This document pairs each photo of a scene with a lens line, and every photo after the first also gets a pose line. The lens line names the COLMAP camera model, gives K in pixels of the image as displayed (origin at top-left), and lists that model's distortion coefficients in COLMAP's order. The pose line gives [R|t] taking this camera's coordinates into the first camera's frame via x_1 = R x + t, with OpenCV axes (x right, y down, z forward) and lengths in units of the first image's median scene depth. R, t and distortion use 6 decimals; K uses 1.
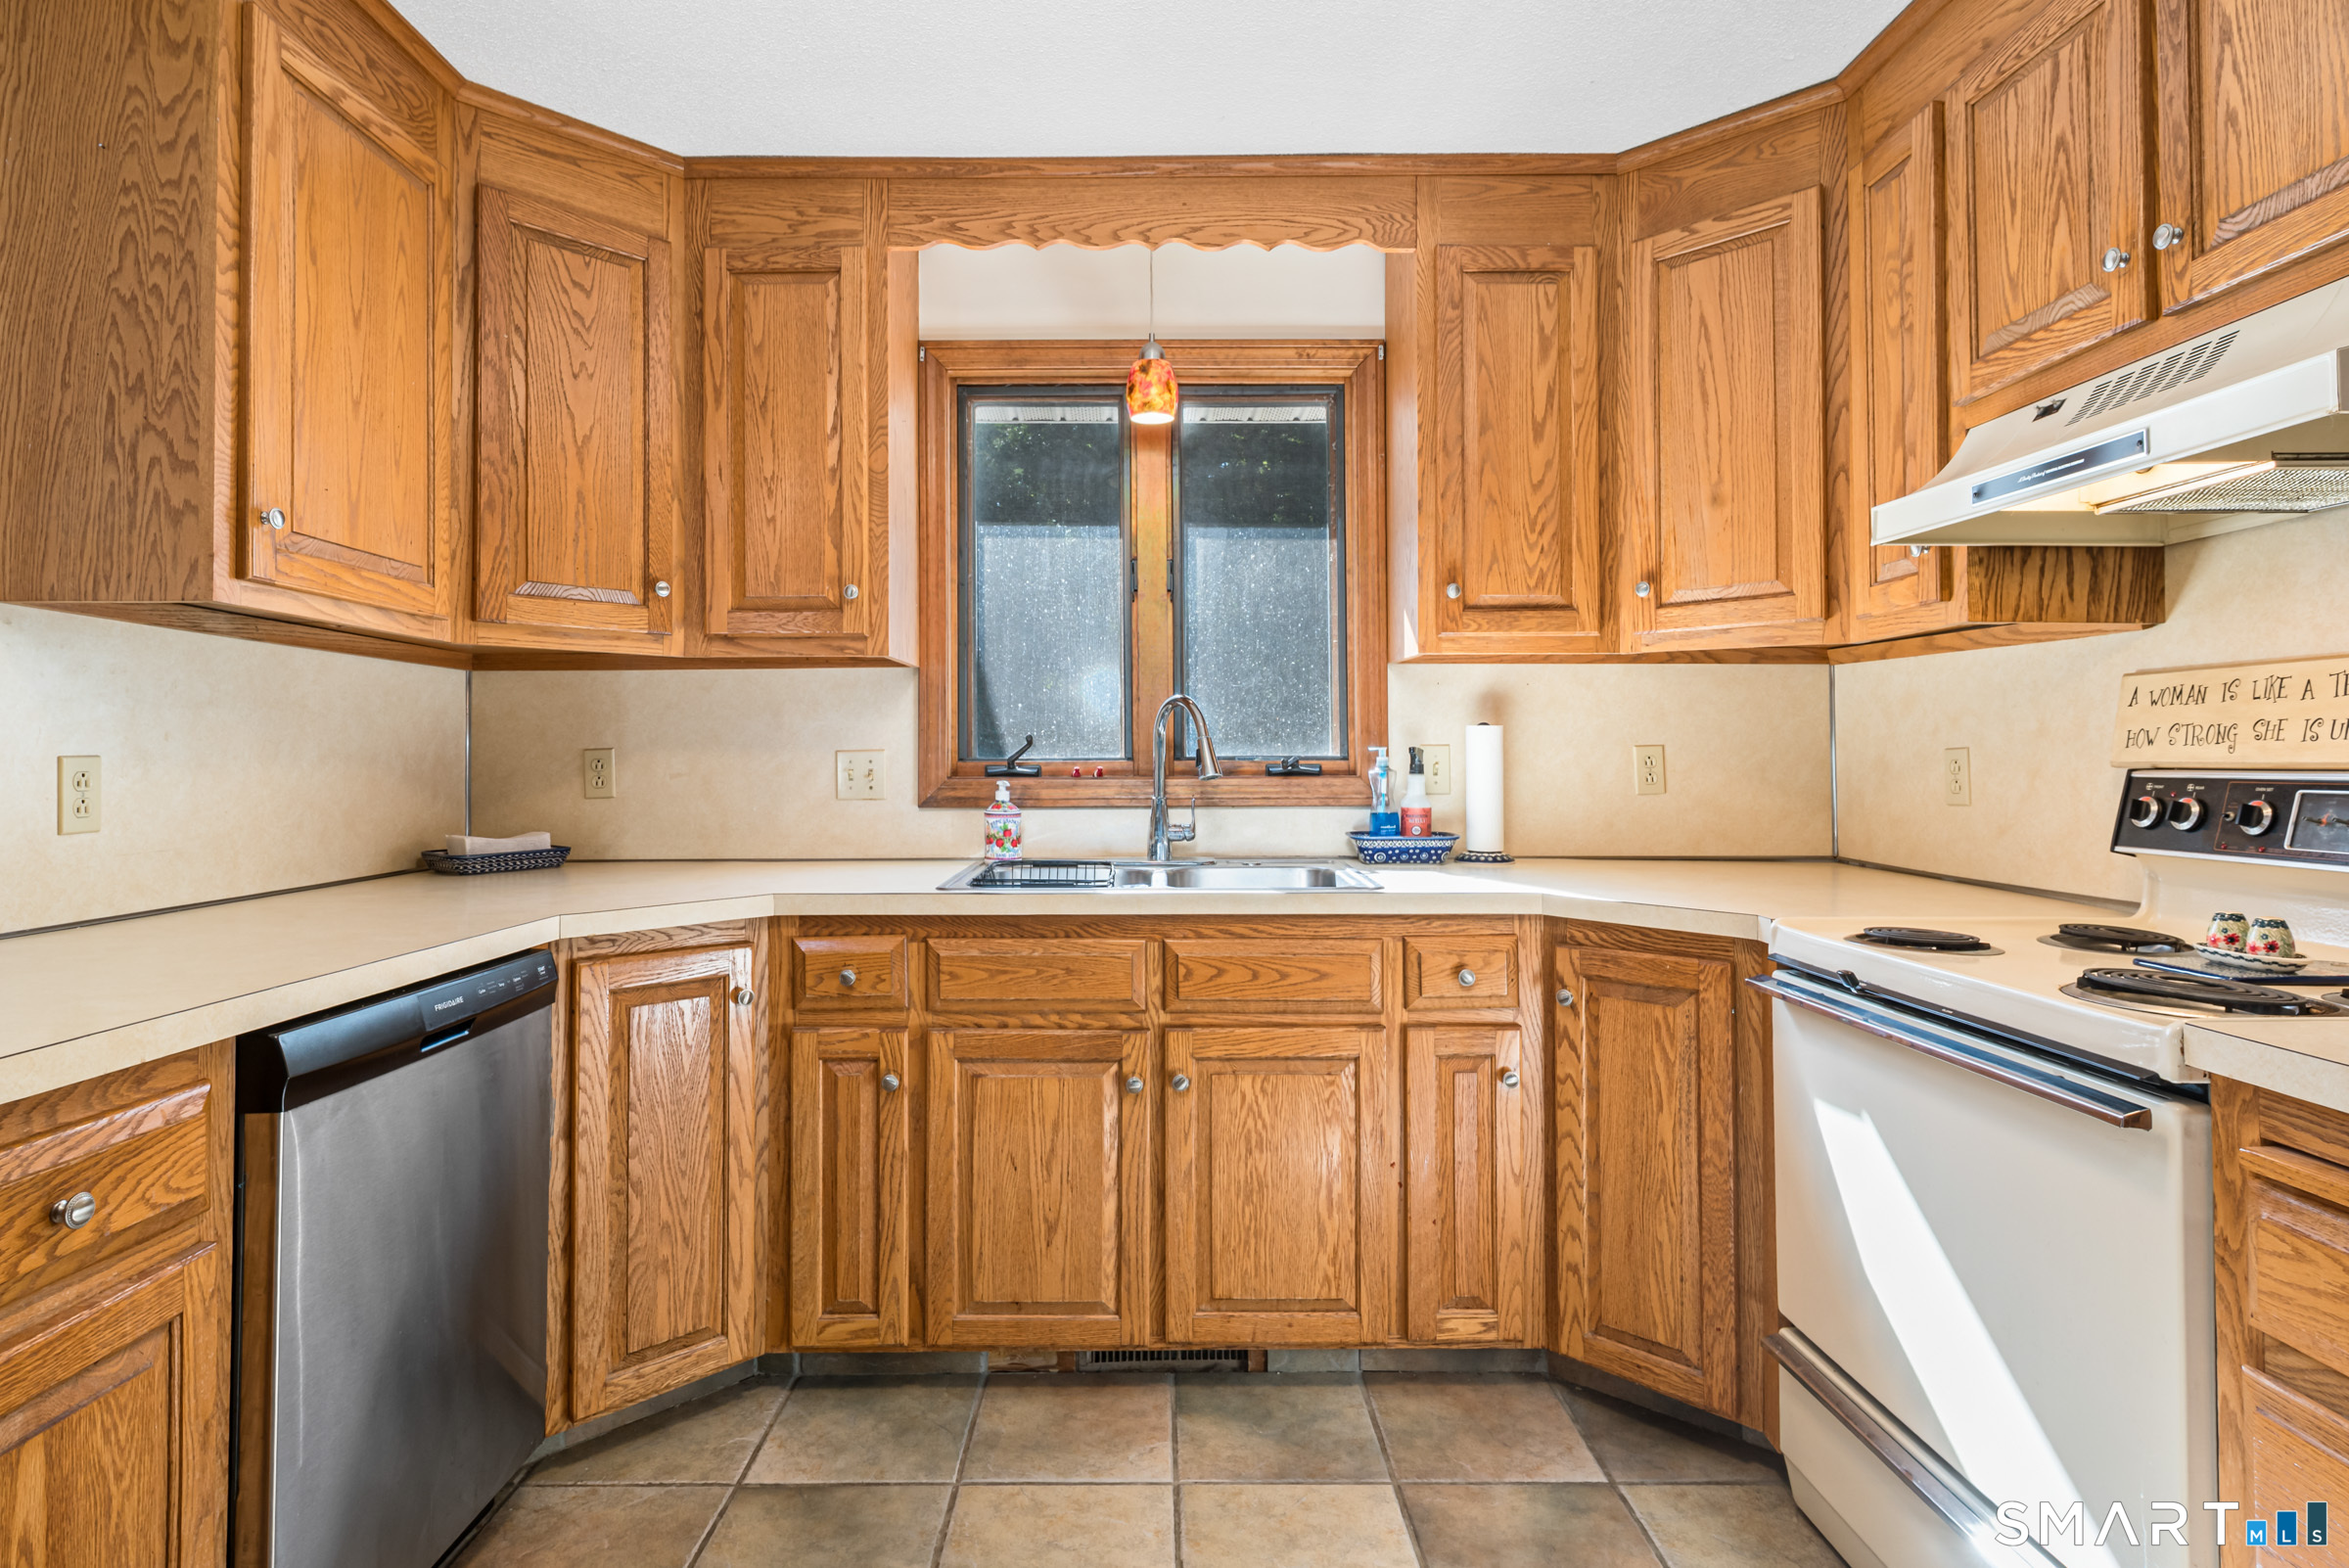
lens RADIAL K [[1247.8, 0, 1162.6], [0, 1247.8, 728.6], [0, 0, 1]] dist [0.014430, -0.000704]
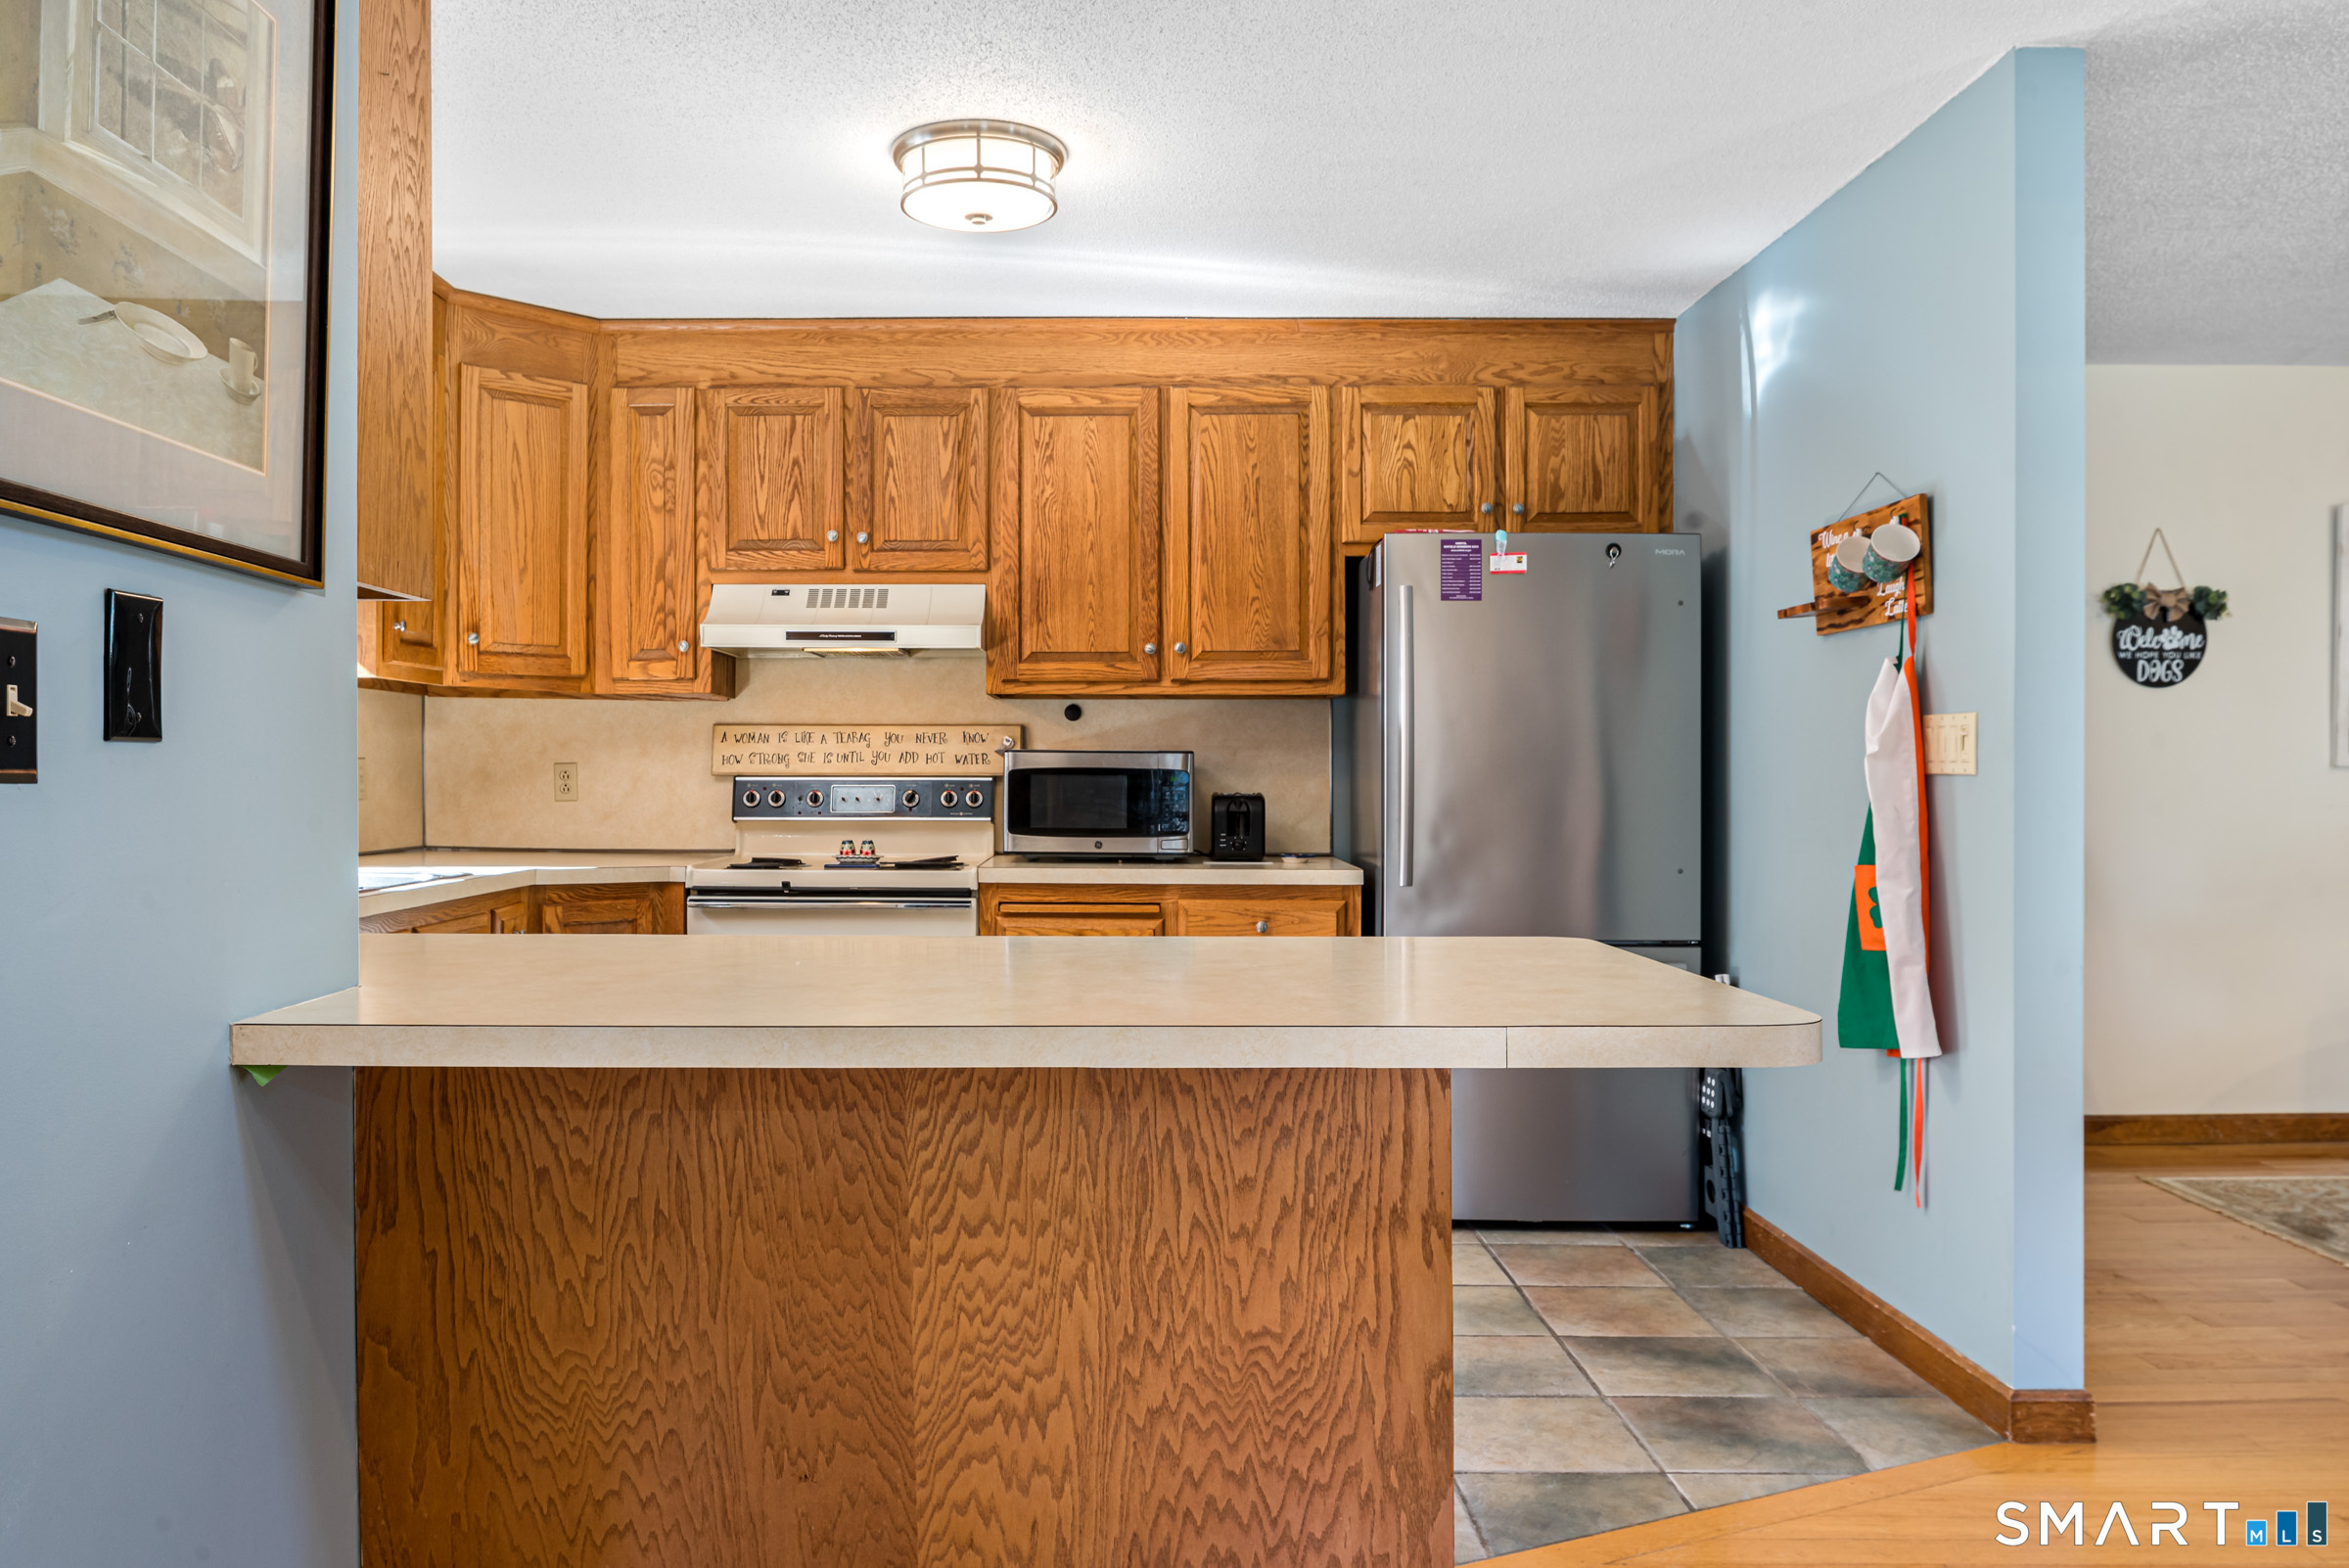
lens RADIAL K [[1726.8, 0, 1132.4], [0, 1726.8, 785.4], [0, 0, 1]] dist [-0.022816, -0.001324]
pose [[0.004417, -0.007393, 0.999963, -1.564871], [-0.029205, 0.999545, 0.007519, 0.007879], [-0.999564, -0.029237, 0.004199, 0.344368]]
